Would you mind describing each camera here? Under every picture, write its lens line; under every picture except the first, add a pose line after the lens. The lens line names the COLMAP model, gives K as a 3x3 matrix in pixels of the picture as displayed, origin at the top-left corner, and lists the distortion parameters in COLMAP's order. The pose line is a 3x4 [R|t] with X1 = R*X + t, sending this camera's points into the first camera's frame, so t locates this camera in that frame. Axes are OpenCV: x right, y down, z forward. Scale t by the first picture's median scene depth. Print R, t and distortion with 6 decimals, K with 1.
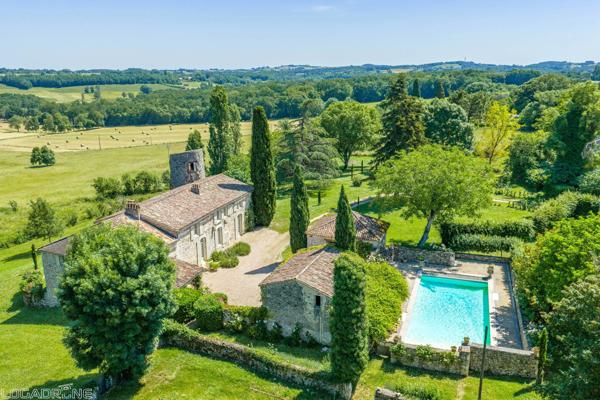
lens RADIAL K [[492.5, 0, 300.0], [0, 492.5, 200.0], [0, 0, 1]] dist [0.003806, 0.001699]
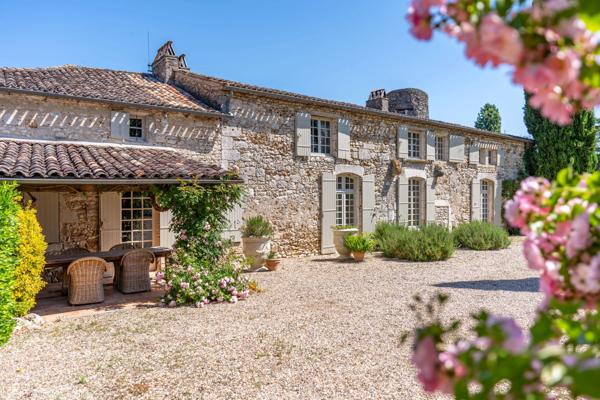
lens RADIAL K [[414.2, 0, 300.0], [0, 414.2, 200.0], [0, 0, 1]] dist [0.000467, -0.000266]
pose [[0.811633, 0.014233, -0.583995, -0.053075], [-0.150927, 0.970870, -0.186096, 0.139709], [0.564334, 0.239182, 0.790138, 0.700452]]
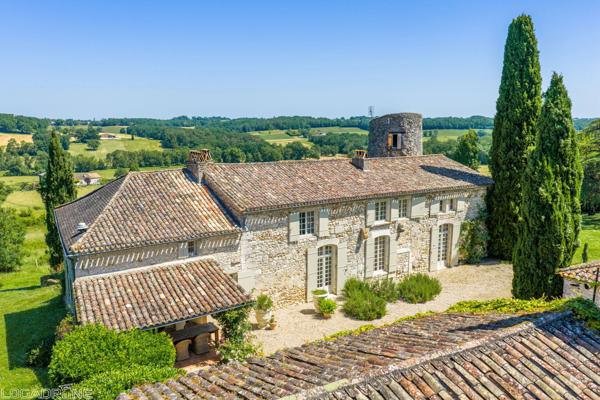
lens RADIAL K [[492.5, 0, 300.0], [0, 492.5, 200.0], [0, 0, 1]] dist [0.003806, 0.001699]
pose [[0.790918, 0.099846, -0.603722, 0.063452], [-0.157106, 0.986661, -0.042643, 0.053394], [0.591411, 0.128575, 0.796054, 0.546965]]
